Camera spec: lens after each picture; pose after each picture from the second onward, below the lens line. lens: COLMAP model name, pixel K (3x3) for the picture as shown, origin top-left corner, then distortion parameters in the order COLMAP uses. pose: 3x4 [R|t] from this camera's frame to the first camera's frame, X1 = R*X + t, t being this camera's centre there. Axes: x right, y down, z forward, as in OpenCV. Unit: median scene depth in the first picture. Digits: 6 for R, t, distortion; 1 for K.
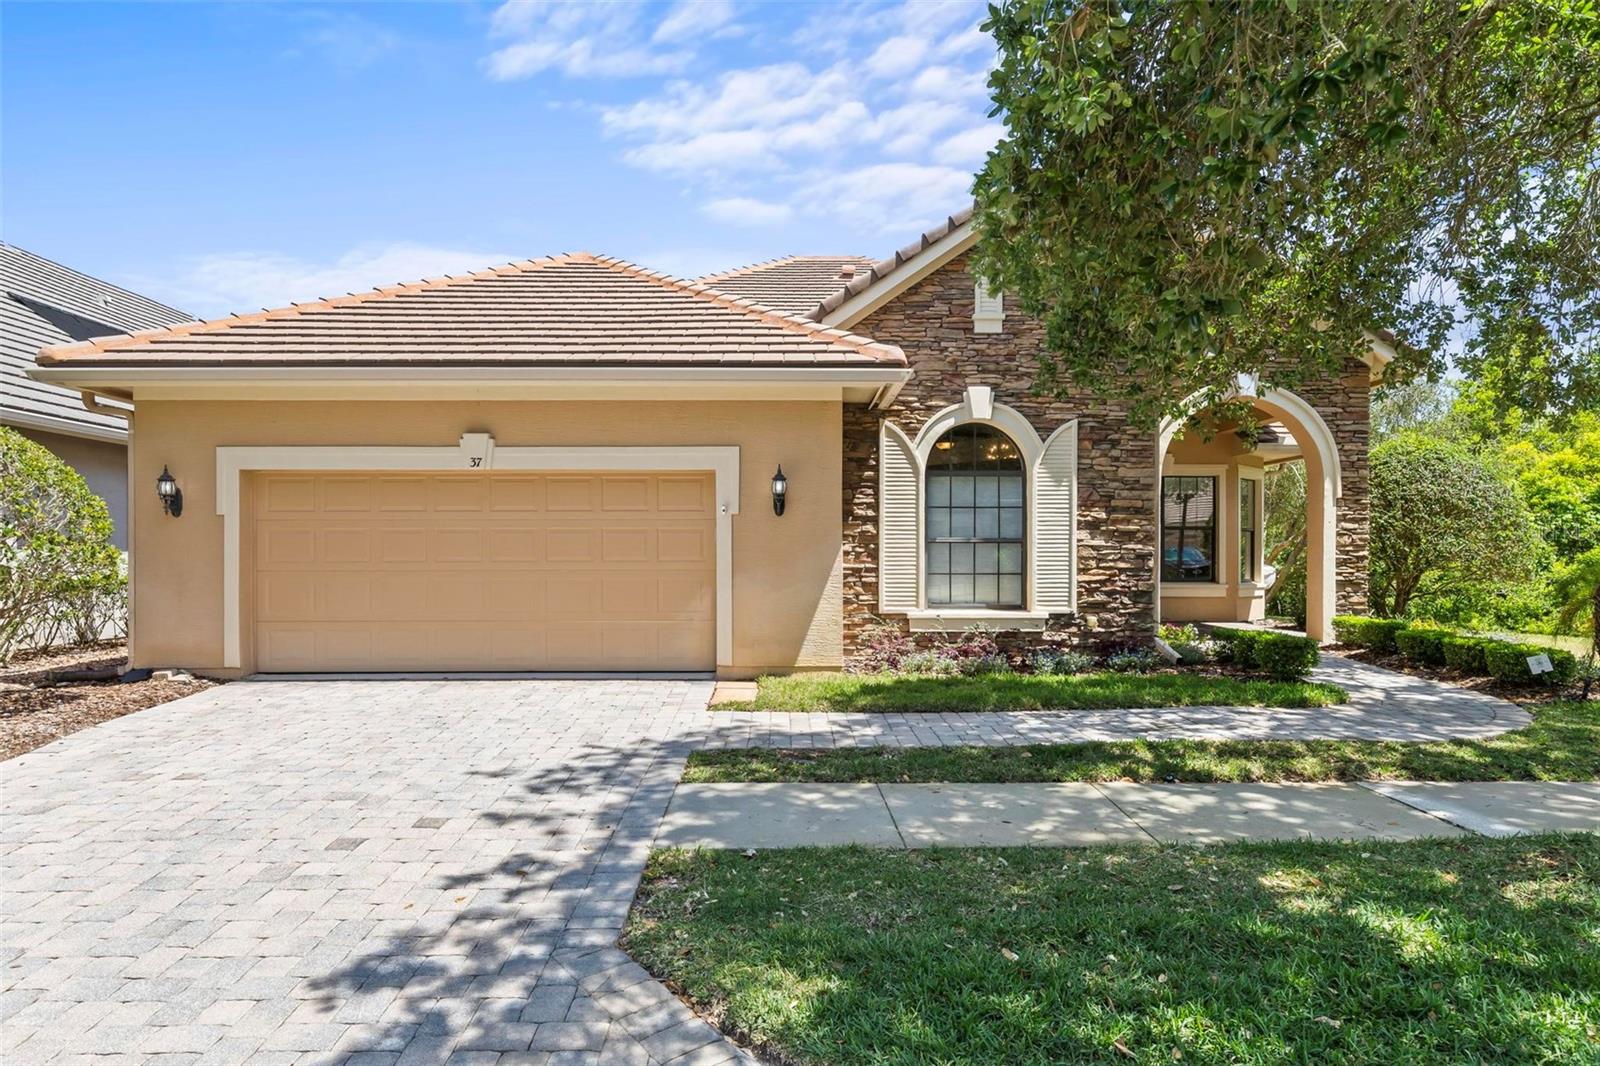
lens RADIAL K [[932.4, 0, 798.6], [0, 932.4, 544.1], [0, 0, 1]] dist [0.006563, -0.004052]
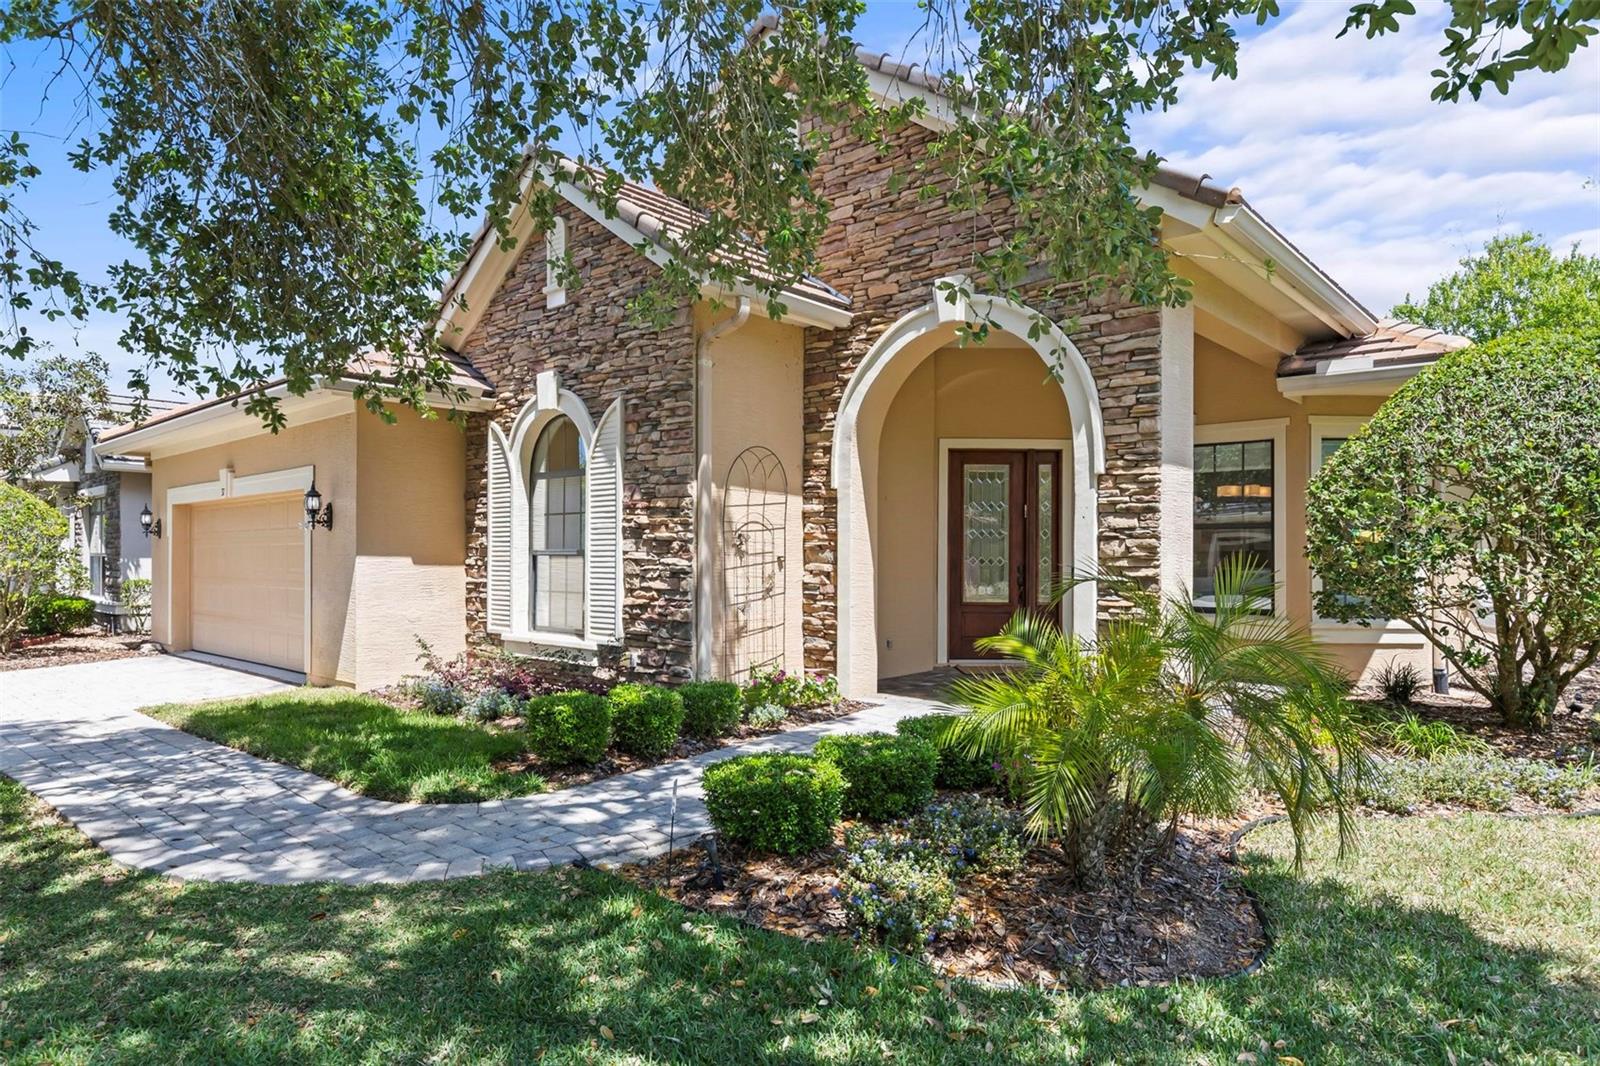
lens RADIAL K [[932.4, 0, 800.6], [0, 932.4, 534.4], [0, 0, 1]] dist [0.006563, -0.004052]
pose [[0.741249, -0.015111, -0.671060, 0.930060], [0.006767, 0.999864, -0.015040, -0.006275], [0.671196, 0.006607, 0.741250, 0.522680]]
